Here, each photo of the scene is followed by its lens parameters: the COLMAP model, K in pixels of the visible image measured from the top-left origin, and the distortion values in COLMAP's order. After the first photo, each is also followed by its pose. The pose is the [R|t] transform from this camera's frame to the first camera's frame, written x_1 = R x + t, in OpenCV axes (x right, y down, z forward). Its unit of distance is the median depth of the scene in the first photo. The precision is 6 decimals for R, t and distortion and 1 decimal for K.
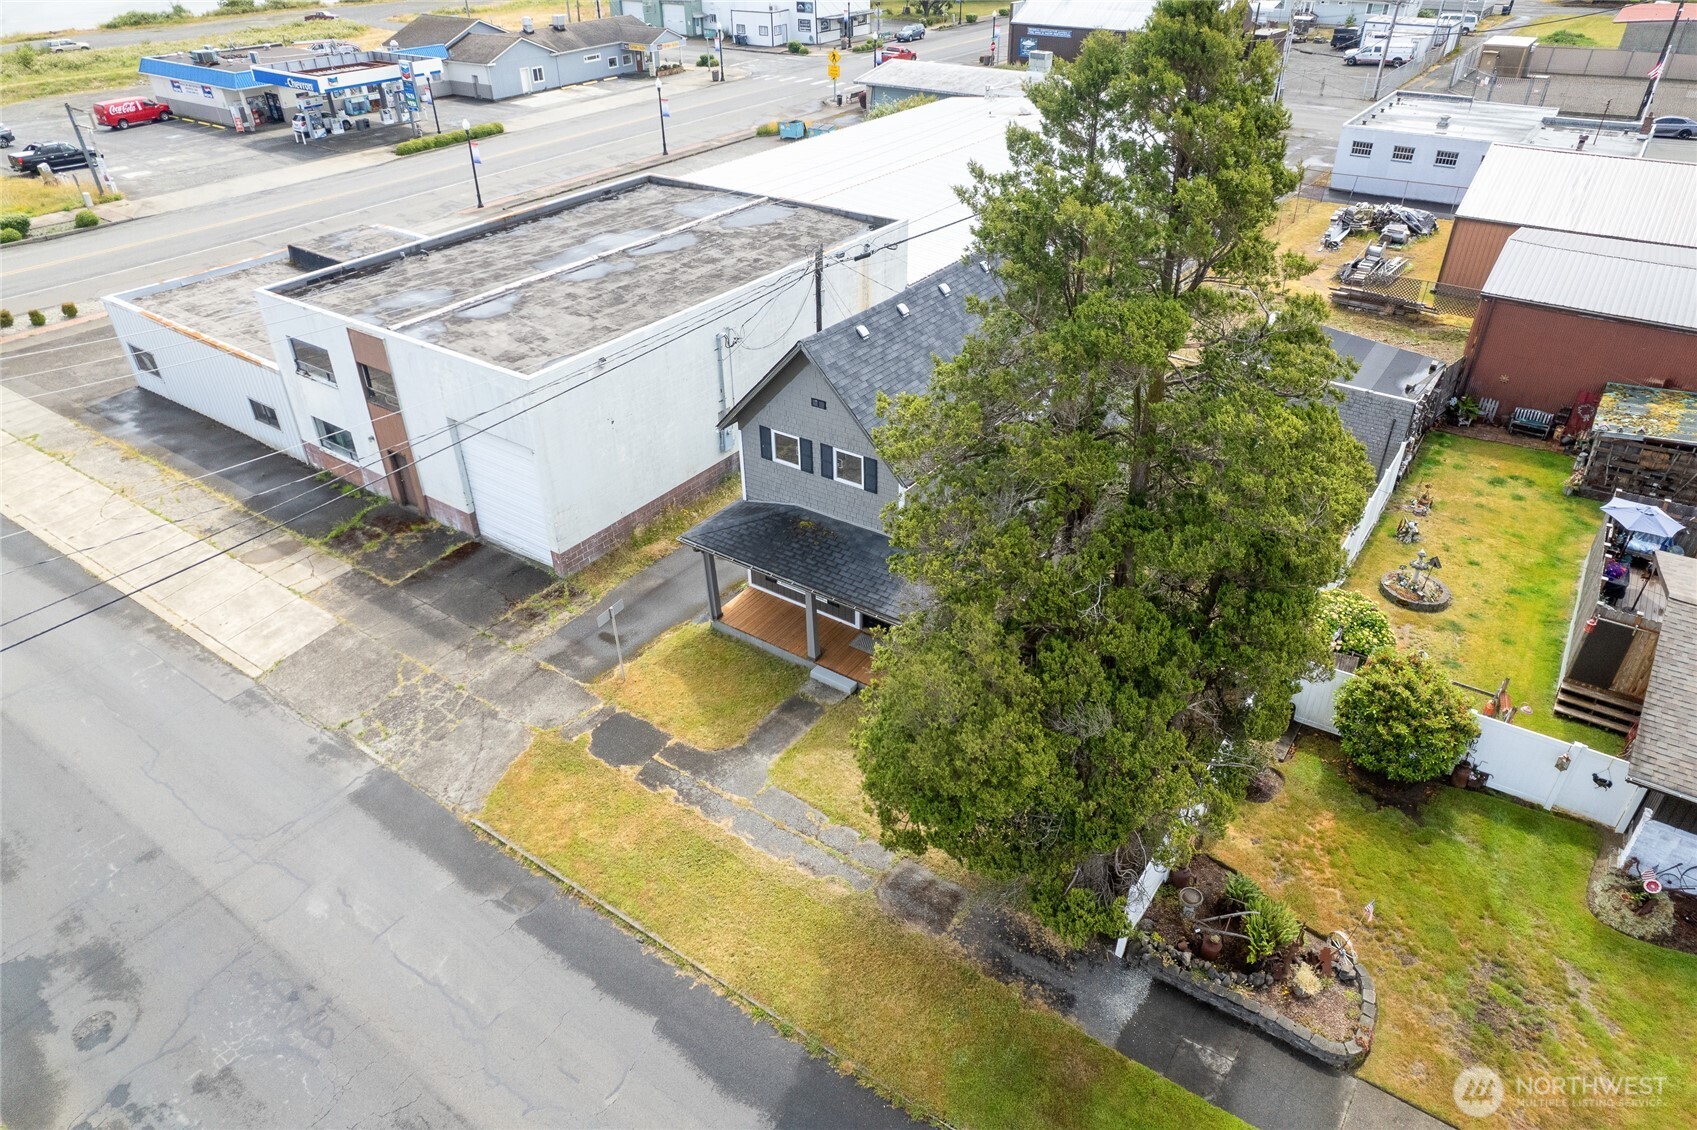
lens RADIAL K [[1086.1, 0, 853.8], [0, 1086.1, 560.6], [0, 0, 1]] dist [-0.078146, 0.070238]
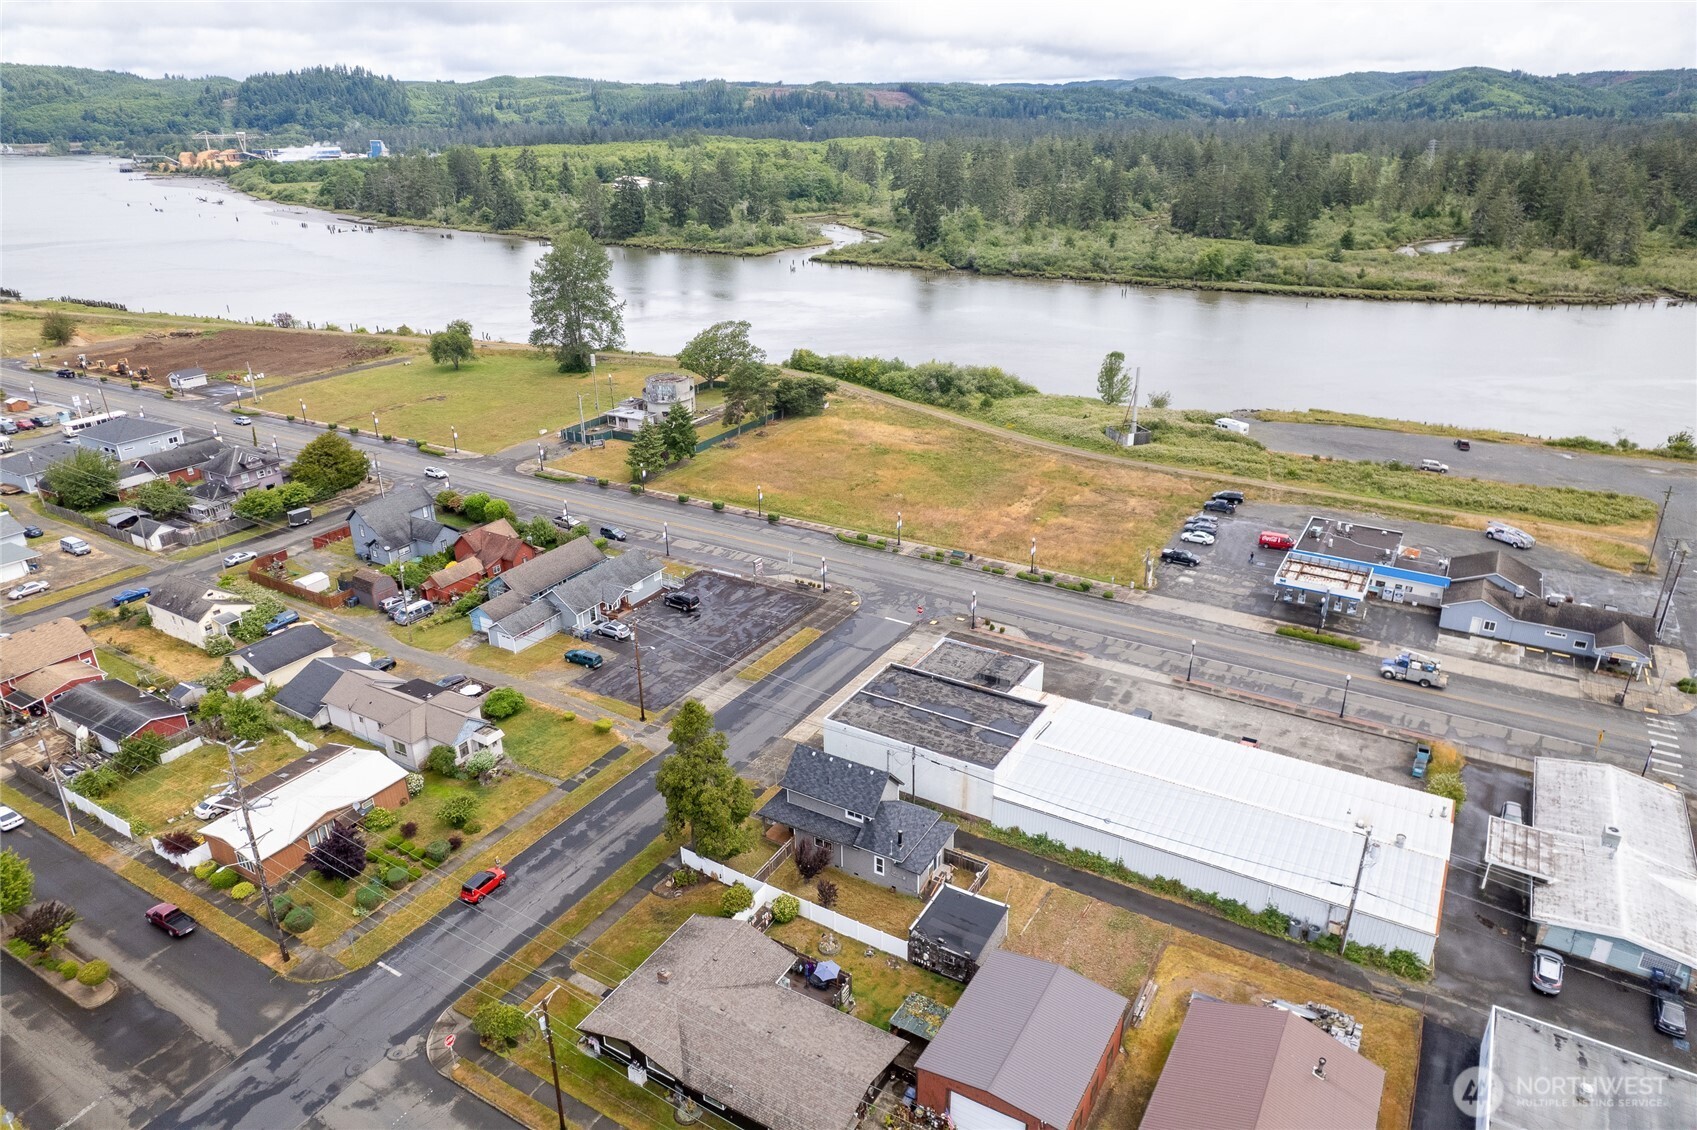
lens RADIAL K [[1086.1, 0, 853.8], [0, 1086.1, 560.6], [0, 0, 1]] dist [-0.078146, 0.070238]
pose [[0.079792, 0.398933, -0.913502, 2.893745], [-0.535598, 0.790056, 0.298240, -1.760927], [0.840695, 0.465473, 0.276708, -0.204782]]
